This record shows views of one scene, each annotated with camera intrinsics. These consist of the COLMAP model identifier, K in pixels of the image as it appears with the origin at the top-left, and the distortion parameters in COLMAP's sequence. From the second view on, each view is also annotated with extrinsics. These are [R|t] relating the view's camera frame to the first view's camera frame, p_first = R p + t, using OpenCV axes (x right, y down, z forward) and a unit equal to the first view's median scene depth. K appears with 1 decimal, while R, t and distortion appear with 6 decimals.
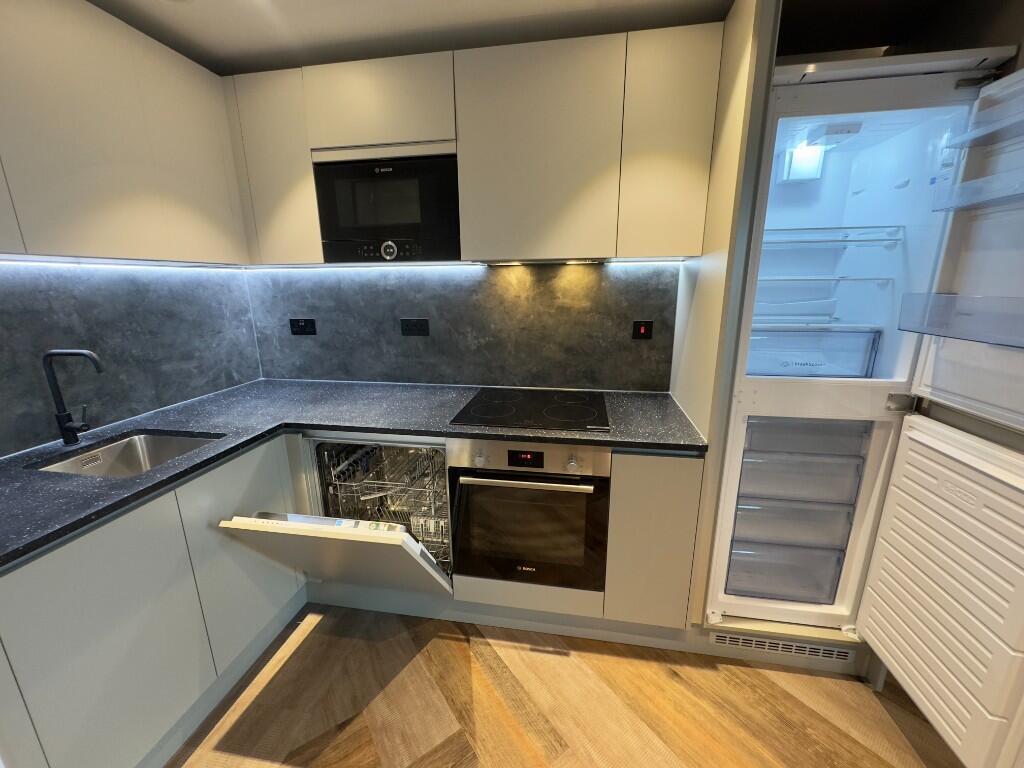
lens RADIAL K [[407.4, 0, 510.2], [0, 407.4, 383.0], [0, 0, 1]] dist [-0.004343, 0.000863]
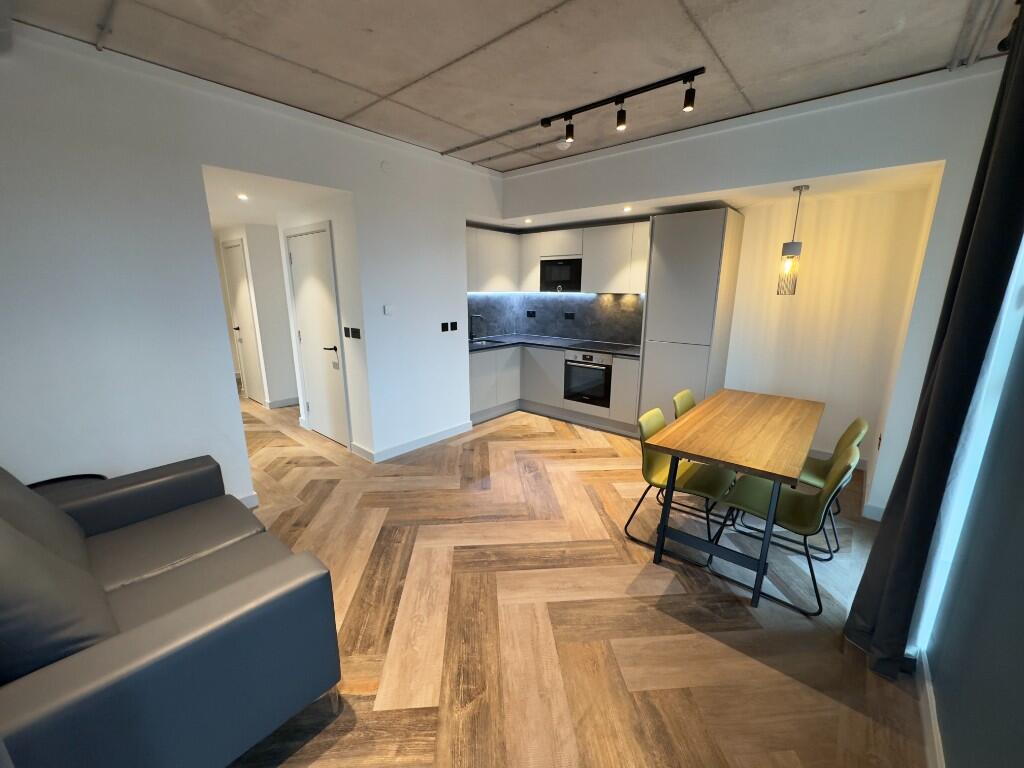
lens RADIAL K [[407.4, 0, 511.7], [0, 407.4, 384.5], [0, 0, 1]] dist [-0.004343, 0.000863]
pose [[0.858964, 0.131080, -0.494974, 0.874119], [-0.134657, 0.990479, 0.028620, 0.298186], [0.494013, 0.042068, 0.868436, -1.561167]]
